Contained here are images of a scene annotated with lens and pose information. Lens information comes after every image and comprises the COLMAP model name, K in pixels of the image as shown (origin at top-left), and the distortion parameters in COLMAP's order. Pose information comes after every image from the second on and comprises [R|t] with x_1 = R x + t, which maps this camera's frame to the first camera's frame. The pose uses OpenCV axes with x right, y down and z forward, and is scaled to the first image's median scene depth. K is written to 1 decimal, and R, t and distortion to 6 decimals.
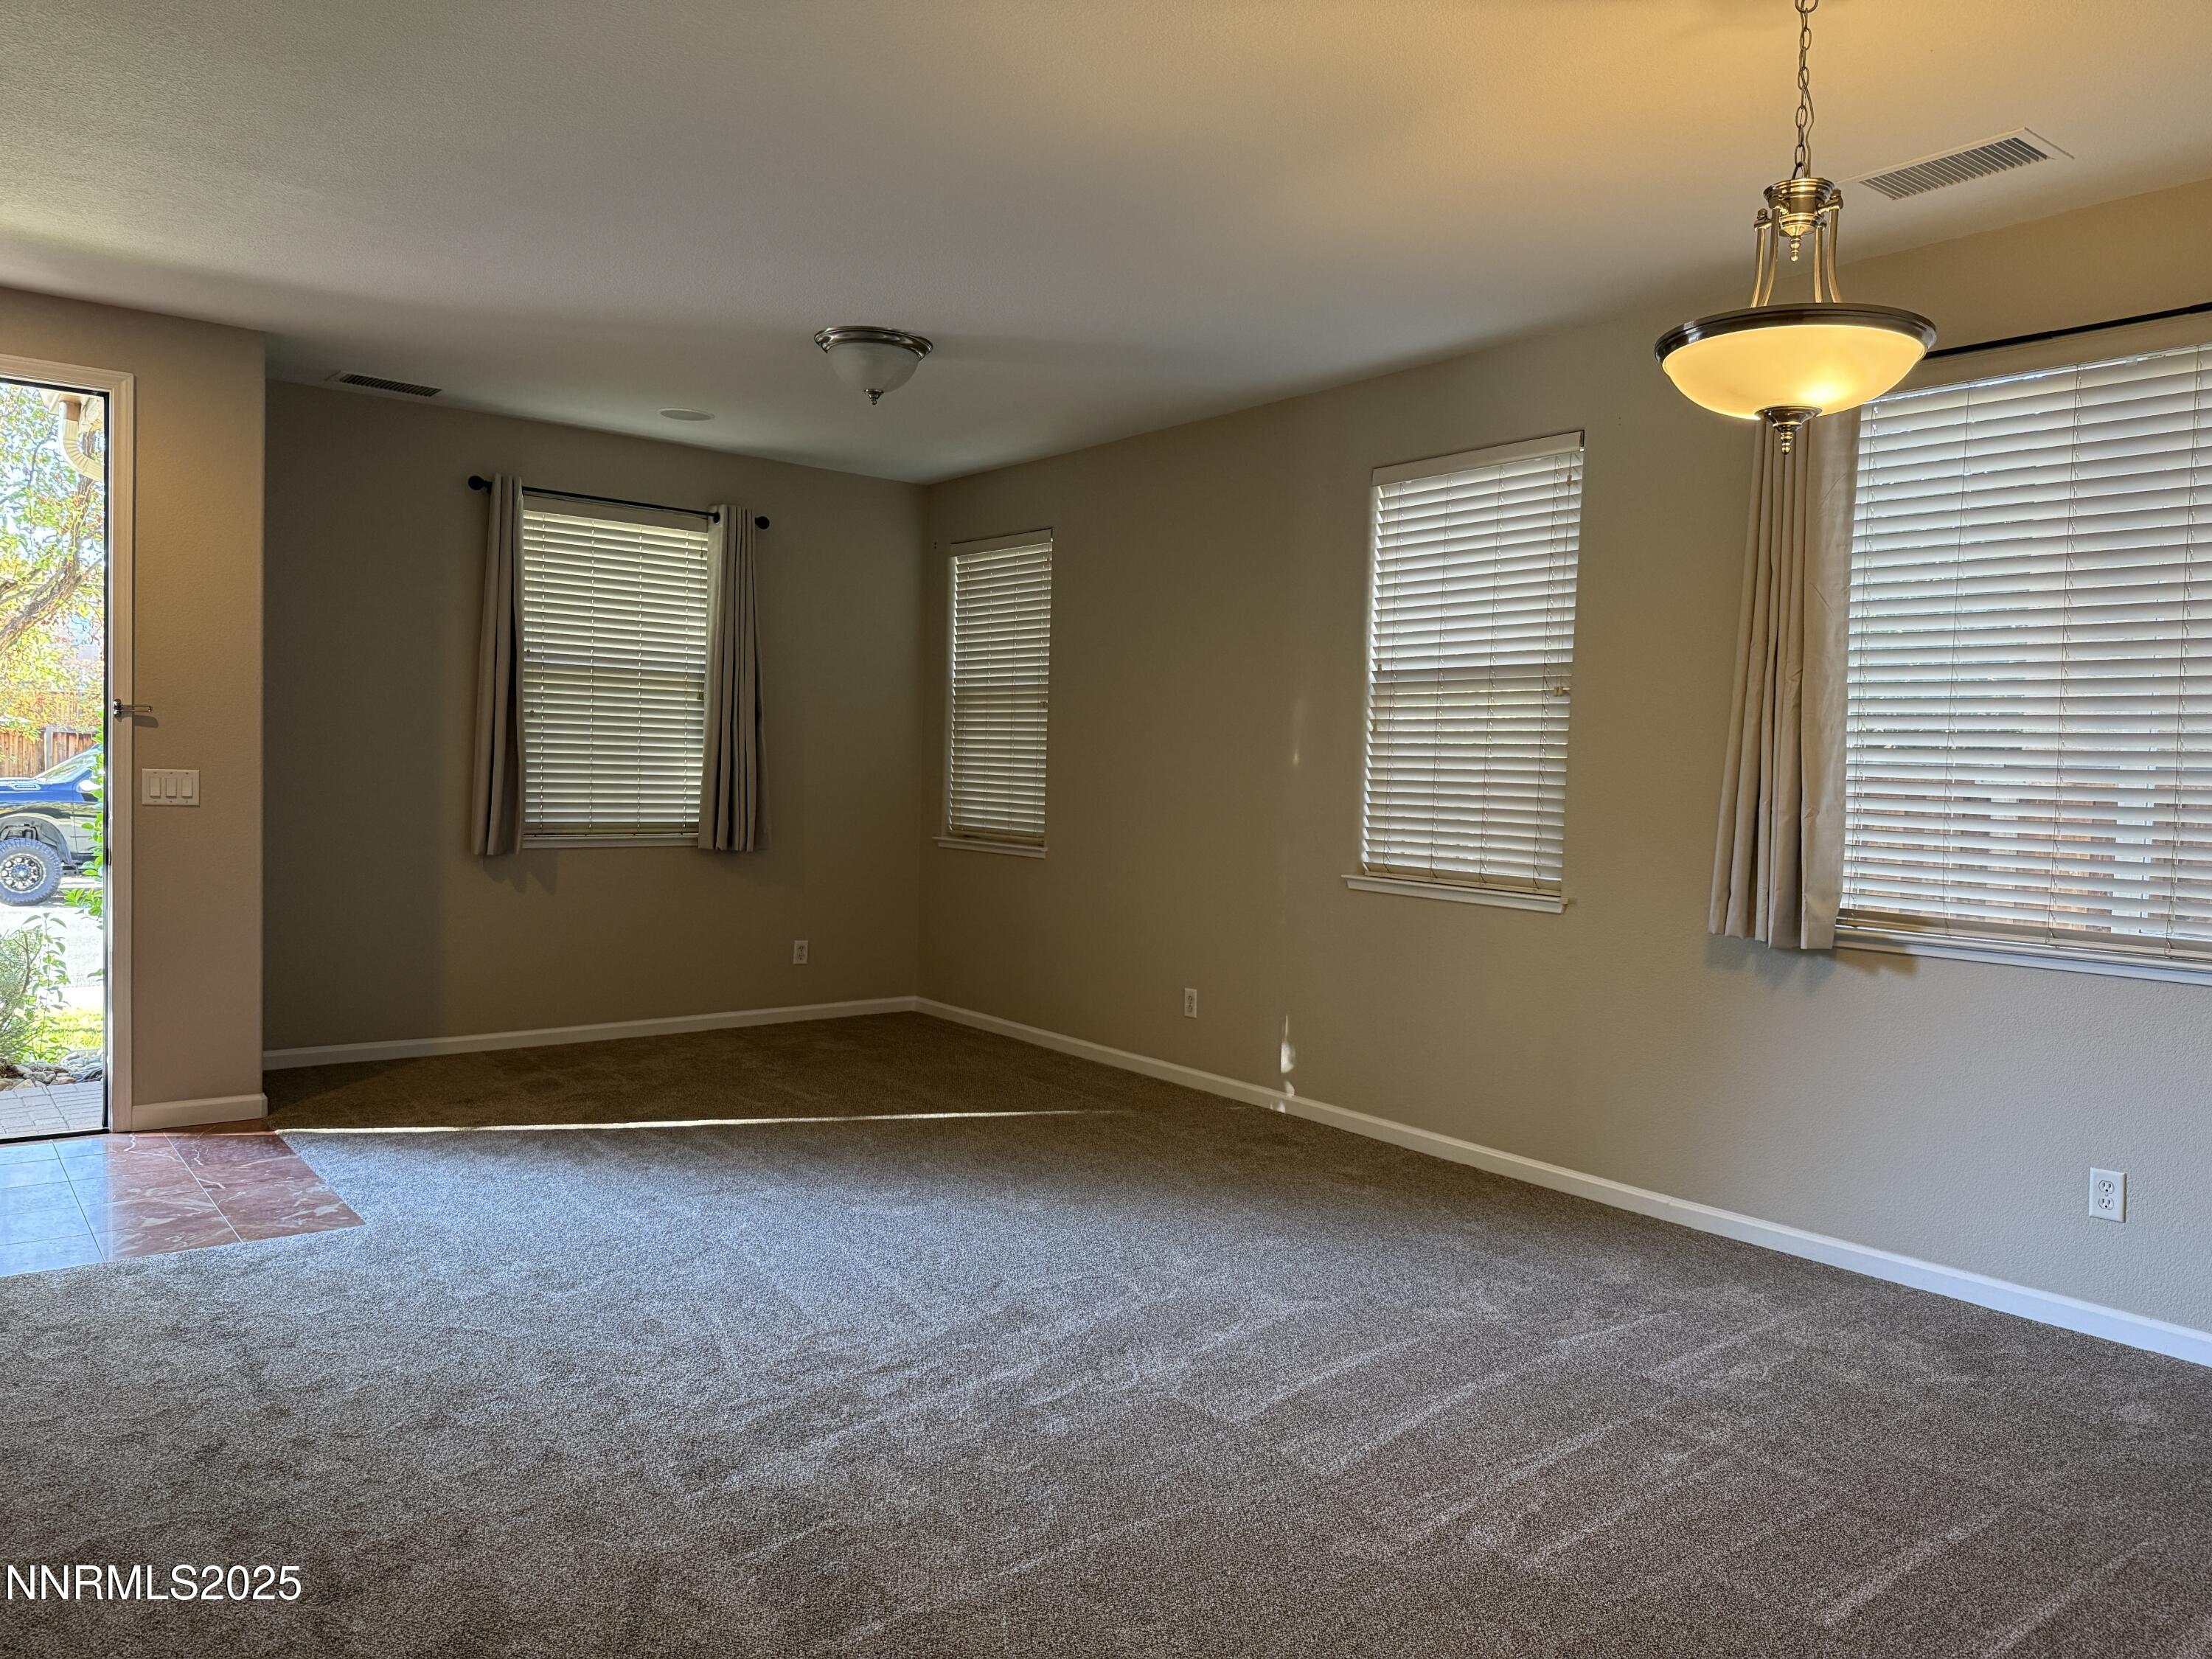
lens RADIAL K [[1559.1, 0, 1104.8], [0, 1559.1, 846.7], [0, 0, 1]] dist [0.043368, -0.056759]
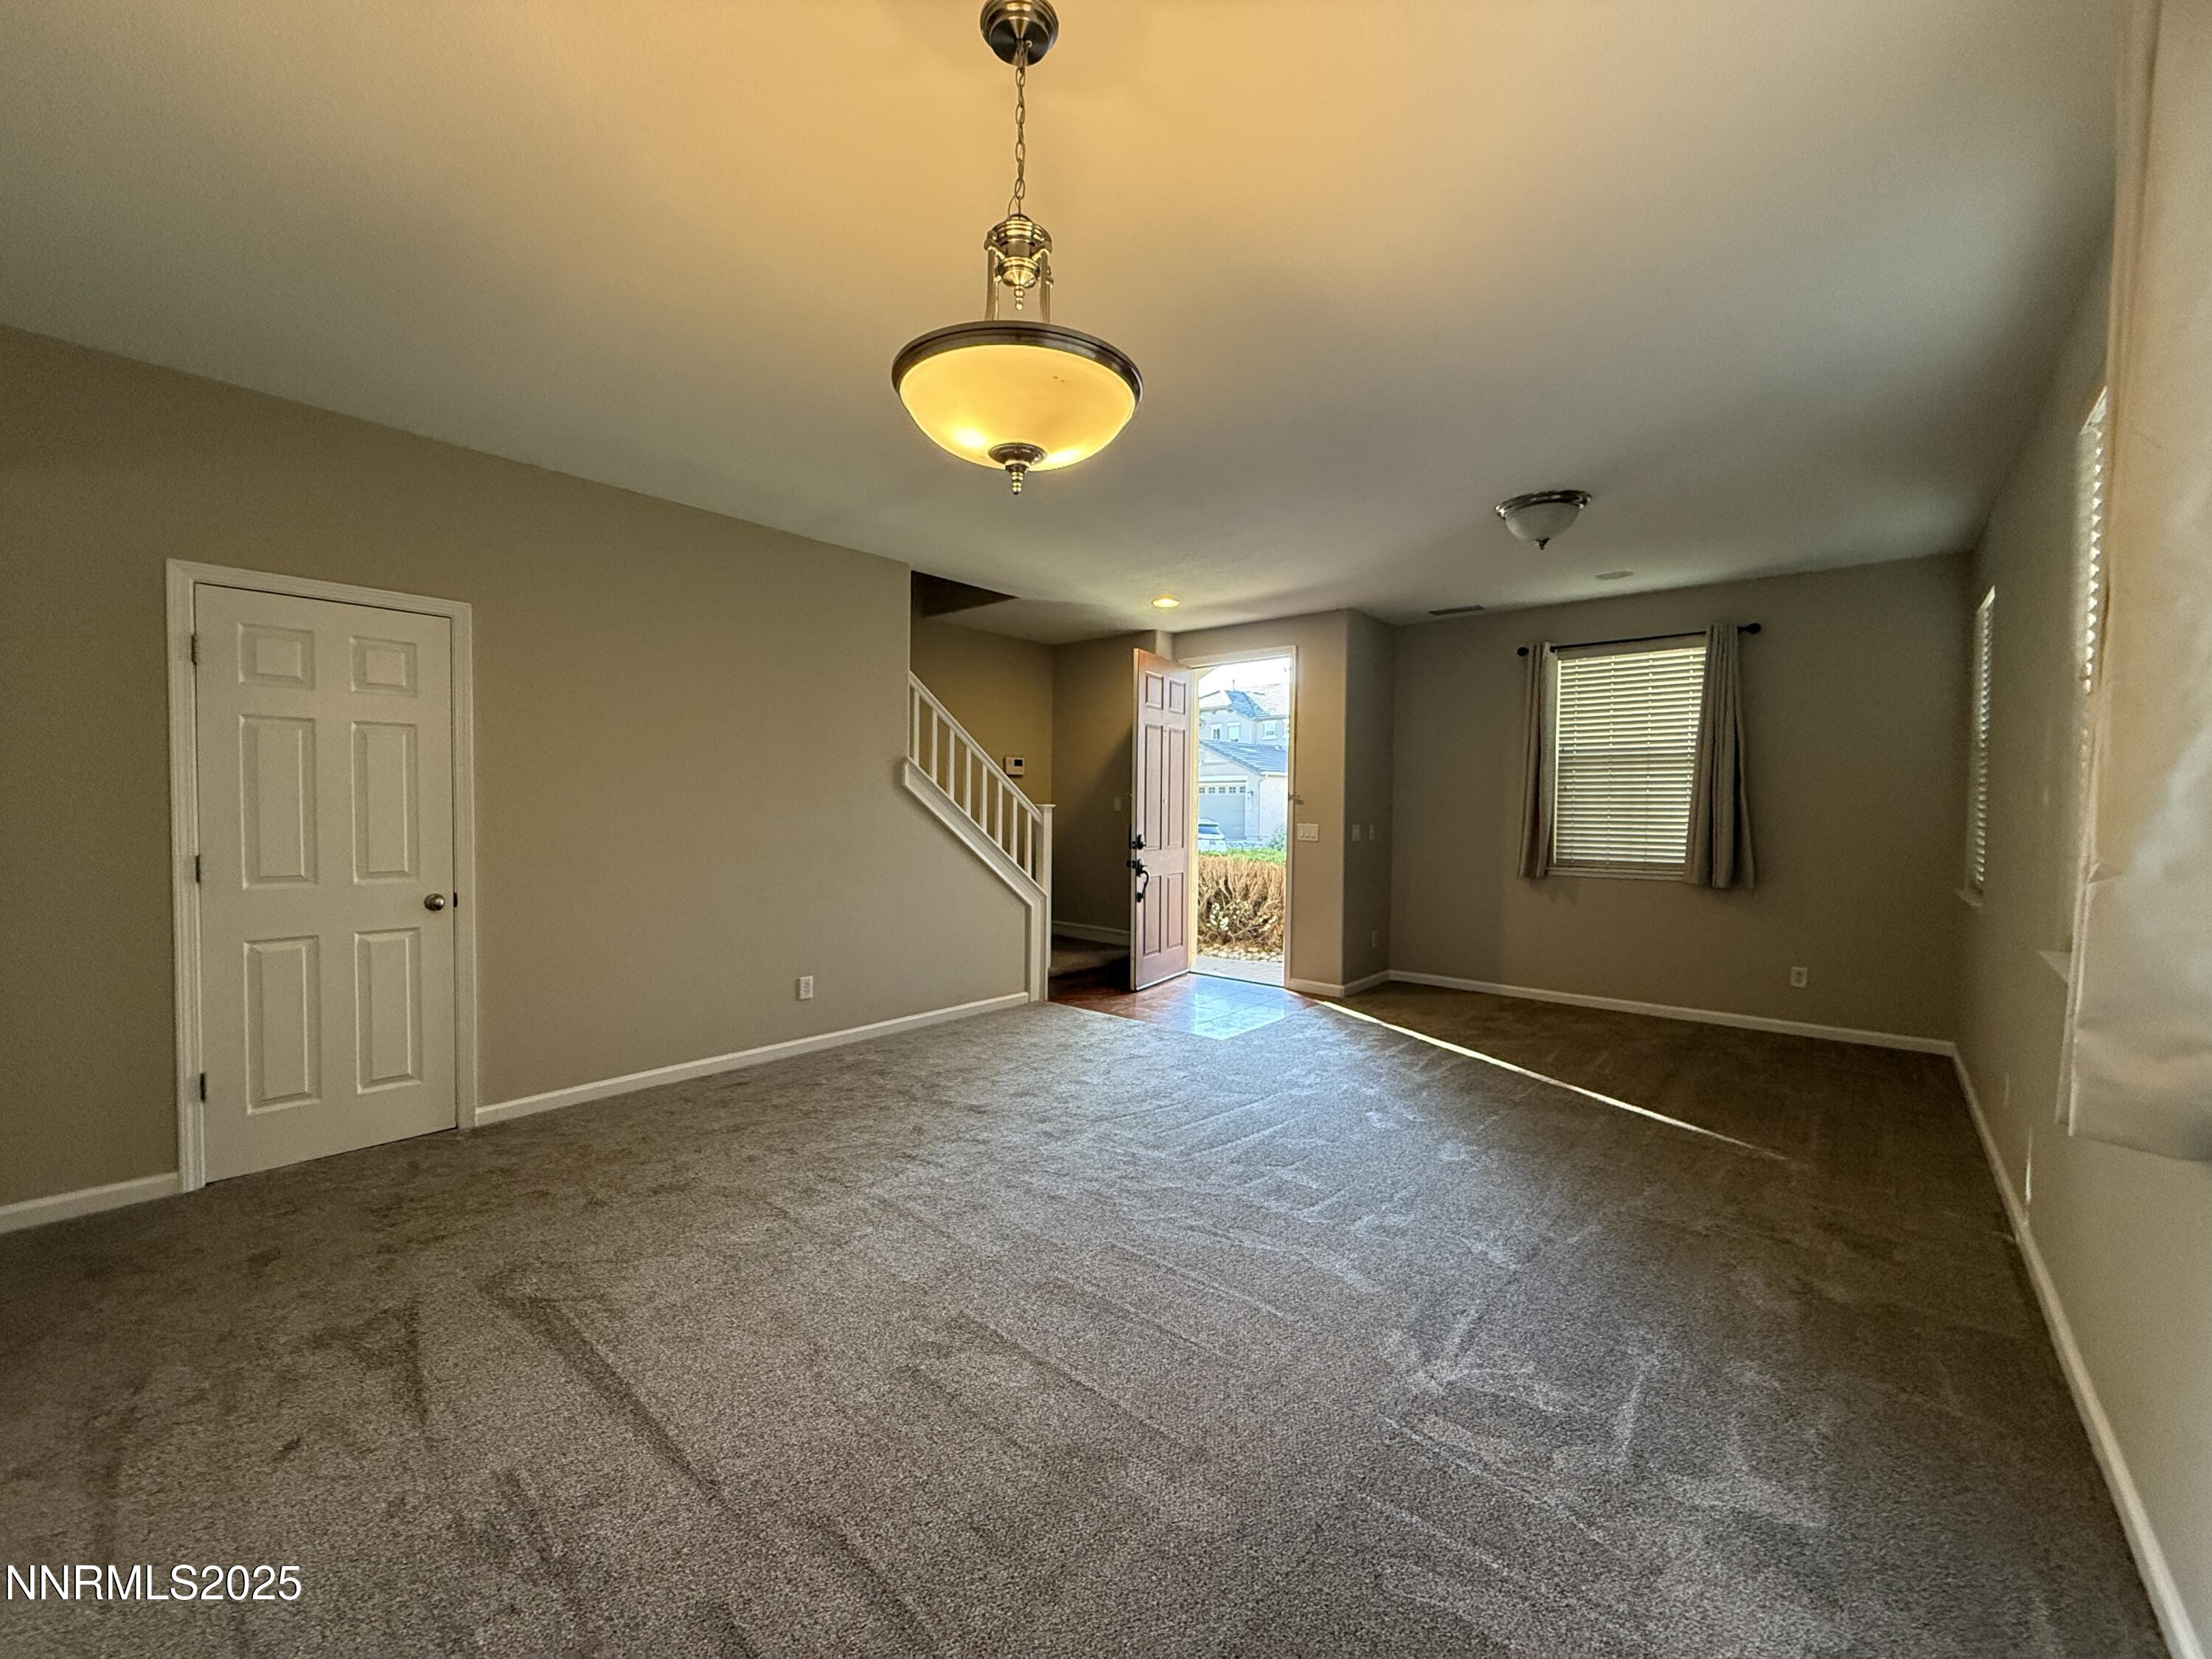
lens RADIAL K [[881.8, 0, 1095.9], [0, 881.8, 839.4], [0, 0, 1]] dist [-0.000277, 0.002031]
pose [[0.187169, 0.010229, -0.982274, 0.510701], [-0.053450, 0.998571, 0.000214, -0.012620], [0.980872, 0.052462, 0.187449, 0.474592]]
